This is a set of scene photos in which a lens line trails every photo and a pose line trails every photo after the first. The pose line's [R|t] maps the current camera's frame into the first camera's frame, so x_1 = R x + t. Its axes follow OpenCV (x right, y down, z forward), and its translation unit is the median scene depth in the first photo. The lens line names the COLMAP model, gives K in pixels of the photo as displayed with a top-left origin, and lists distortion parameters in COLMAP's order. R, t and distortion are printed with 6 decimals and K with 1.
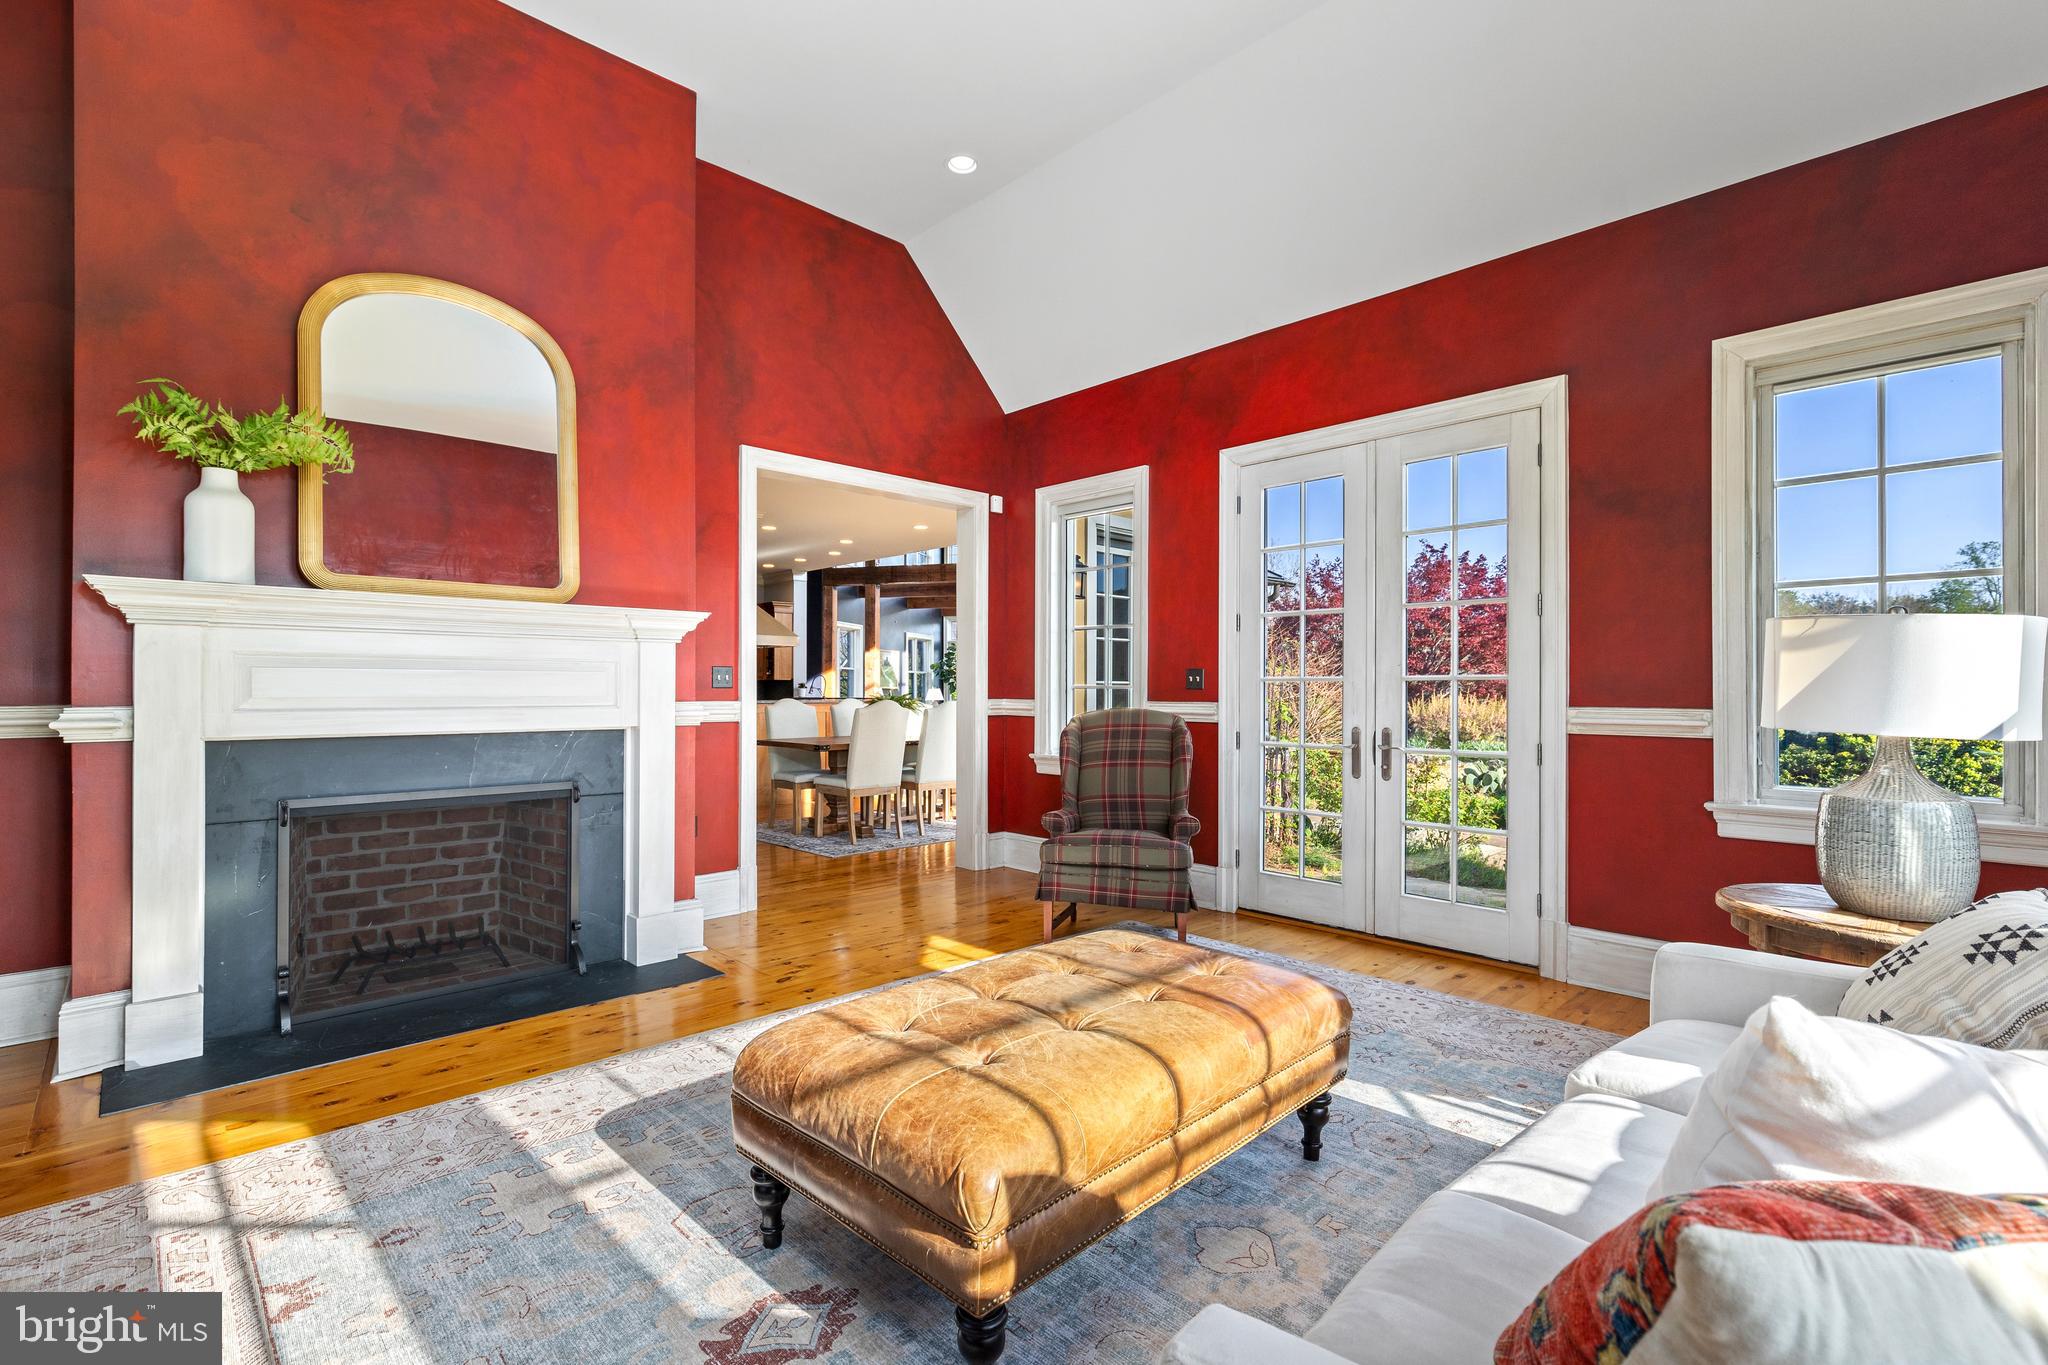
lens RADIAL K [[912.9, 0, 1015.4], [0, 912.9, 681.4], [0, 0, 1]] dist [0.000310, -0.000979]
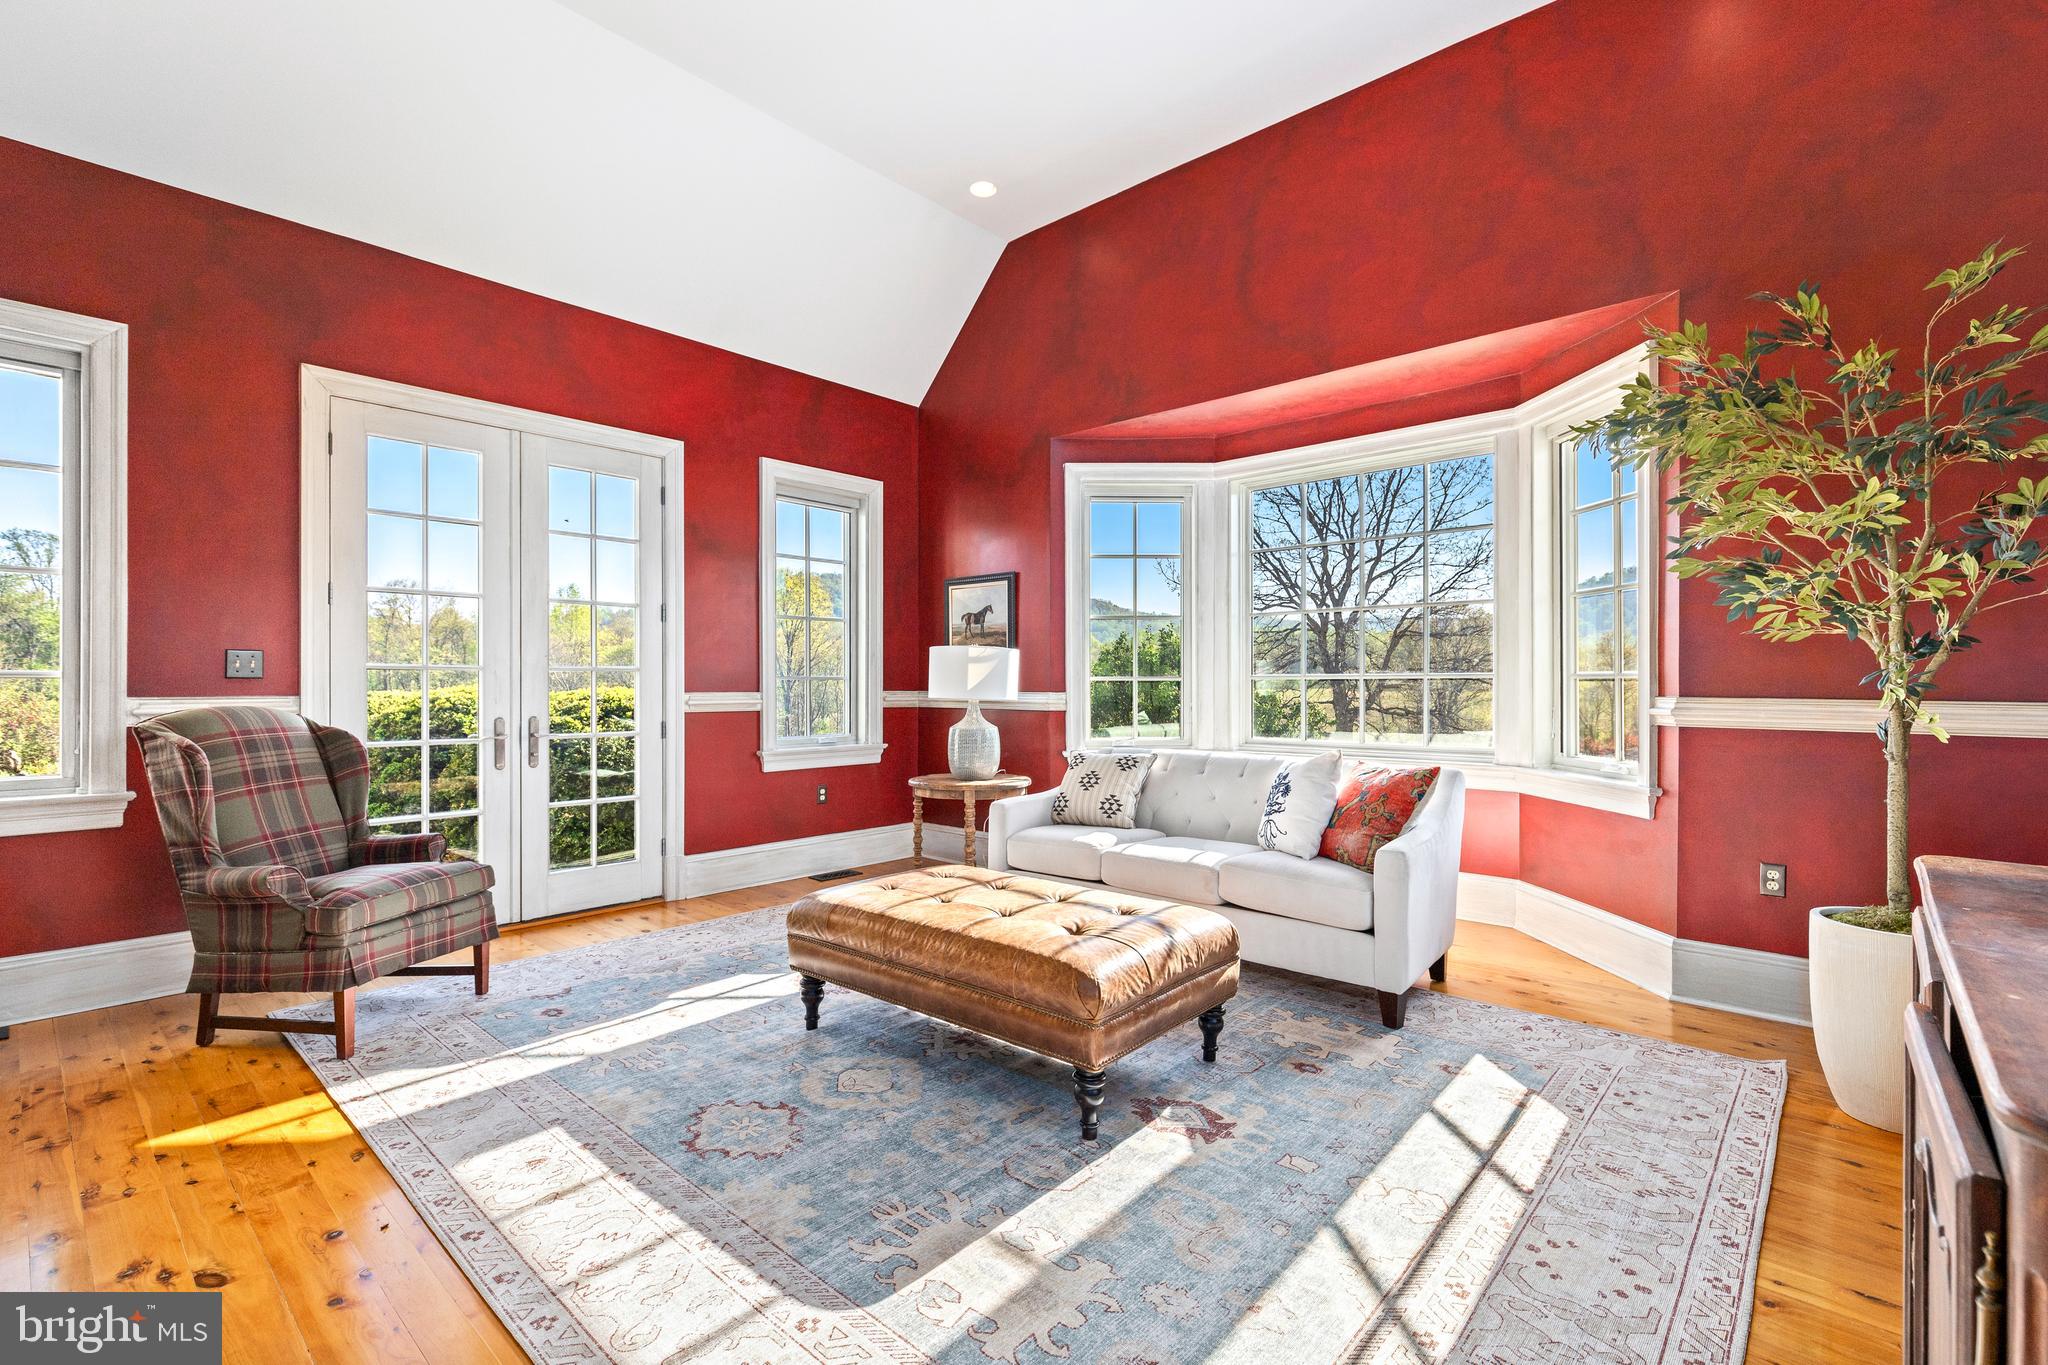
lens RADIAL K [[912.9, 0, 1011.0], [0, 912.9, 683.9], [0, 0, 1]] dist [0.000310, -0.000979]
pose [[-0.067265, -0.006015, 0.997717, -0.761417], [-0.011442, 0.999921, 0.005257, 0.003019], [-0.997670, -0.011062, -0.067328, 0.618955]]
